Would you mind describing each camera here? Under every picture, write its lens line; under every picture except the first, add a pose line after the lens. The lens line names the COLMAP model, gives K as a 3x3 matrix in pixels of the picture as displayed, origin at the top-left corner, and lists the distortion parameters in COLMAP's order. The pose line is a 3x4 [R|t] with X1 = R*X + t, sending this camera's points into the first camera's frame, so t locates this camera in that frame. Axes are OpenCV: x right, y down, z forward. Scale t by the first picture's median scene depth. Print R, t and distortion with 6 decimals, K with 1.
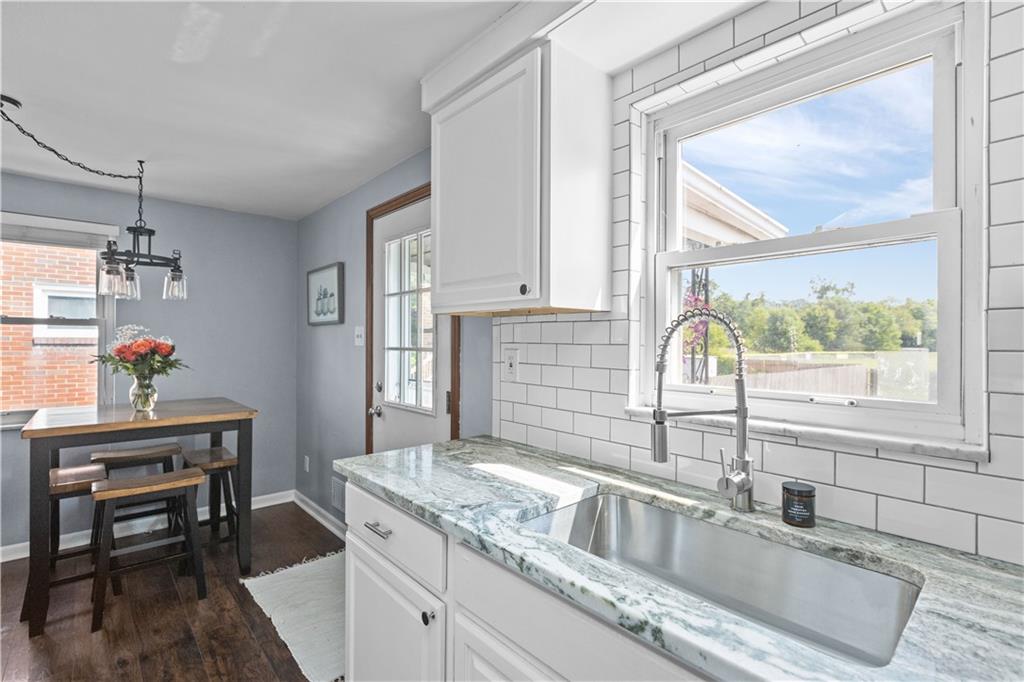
lens RADIAL K [[465.5, 0, 512.0], [0, 465.5, 341.0], [0, 0, 1]] dist [0.000284, -0.000316]
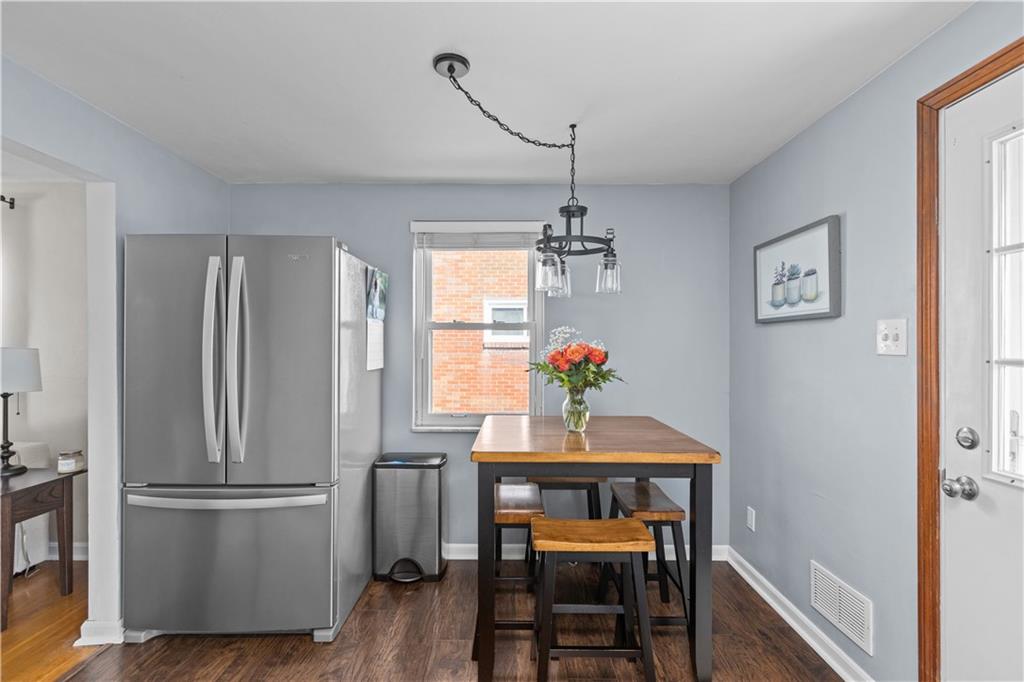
lens RADIAL K [[465.5, 0, 512.0], [0, 465.5, 341.0], [0, 0, 1]] dist [0.000284, -0.000316]
pose [[0.737967, -0.007296, -0.674797, -0.319980], [0.002719, 0.999966, -0.007839, -0.002898], [0.674831, 0.003950, 0.737961, 0.319592]]
